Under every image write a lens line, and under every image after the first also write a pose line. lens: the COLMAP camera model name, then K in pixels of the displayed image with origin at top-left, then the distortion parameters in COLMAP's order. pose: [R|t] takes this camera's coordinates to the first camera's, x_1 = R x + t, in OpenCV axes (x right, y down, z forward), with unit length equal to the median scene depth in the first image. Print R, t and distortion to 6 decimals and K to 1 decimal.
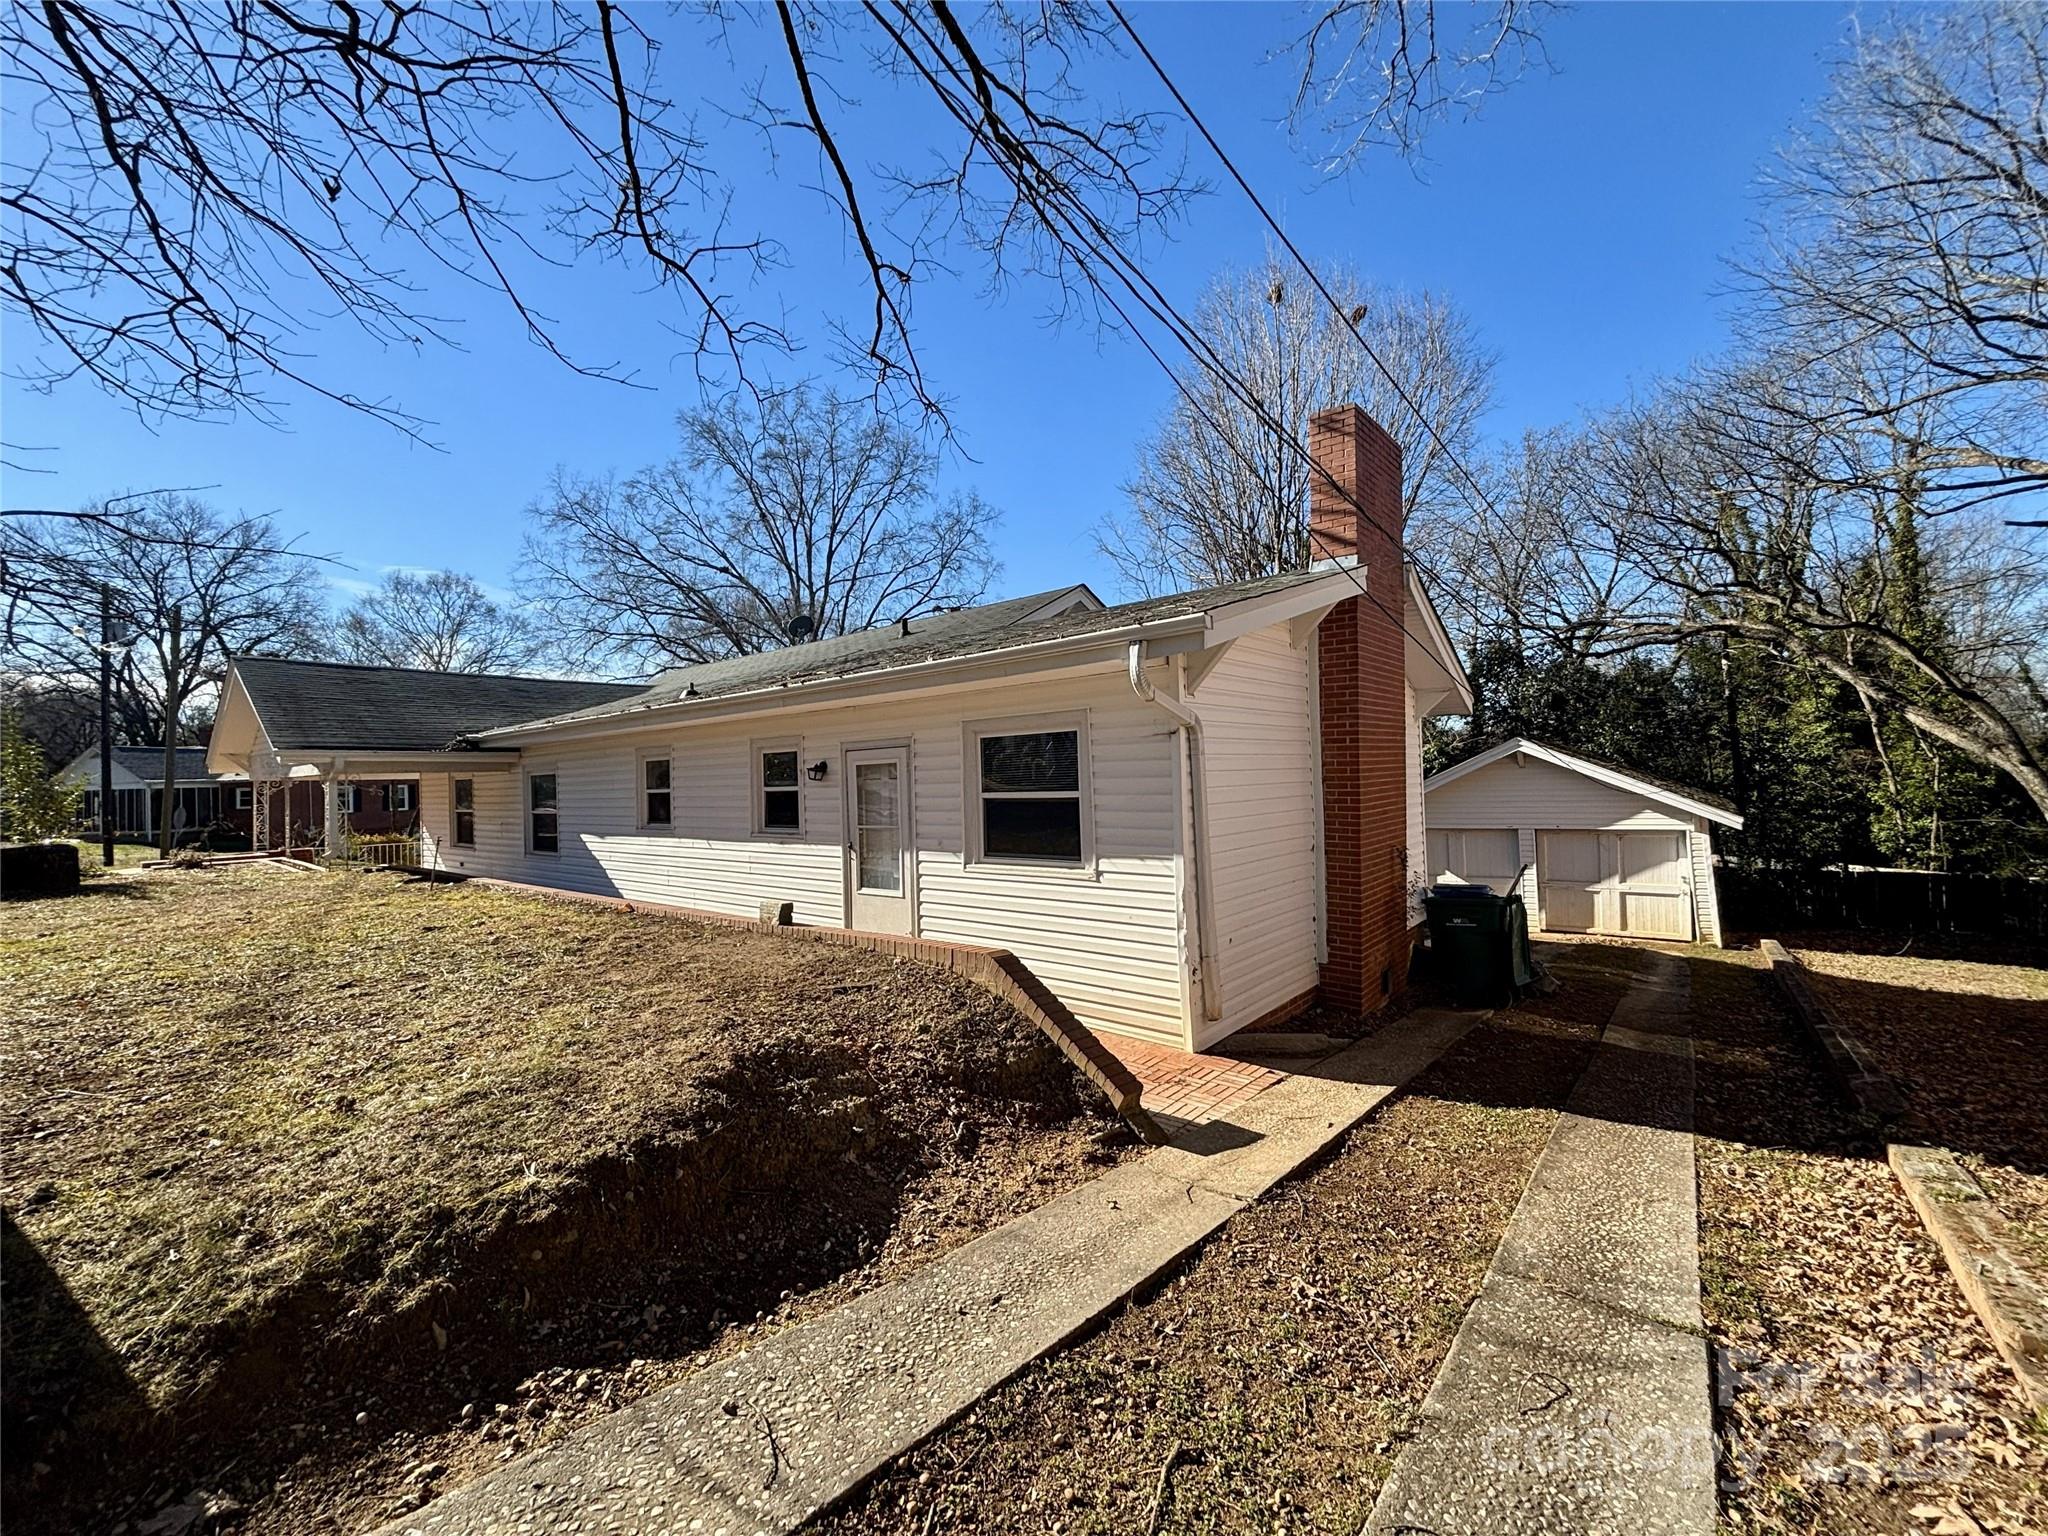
lens RADIAL K [[824.0, 0, 1020.5], [0, 824.0, 765.3], [0, 0, 1]] dist [-0.003011, 0.000779]
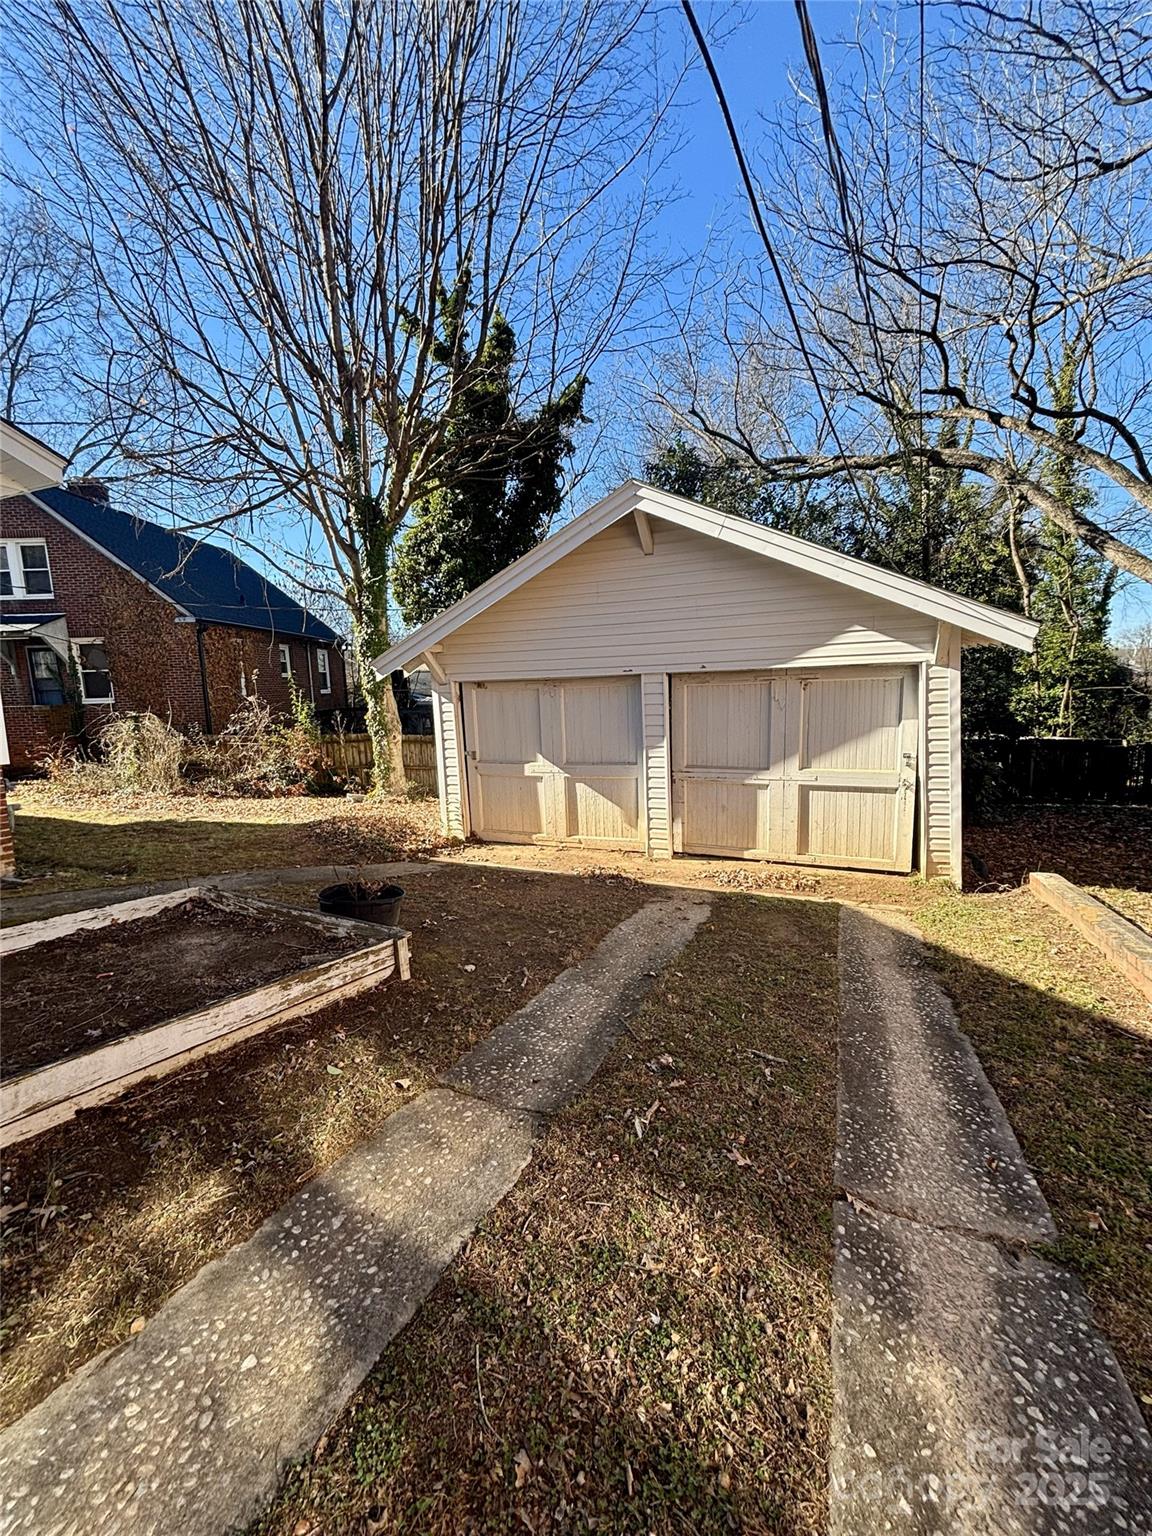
lens RADIAL K [[618.0, 0, 577.7], [0, 618.0, 772.3], [0, 0, 1]] dist [-0.003011, 0.000779]
pose [[0.960416, -0.038781, 0.275857, 0.478134], [-0.004252, 0.988106, 0.153716, 0.084162], [-0.278538, -0.148805, 0.948828, 0.658085]]
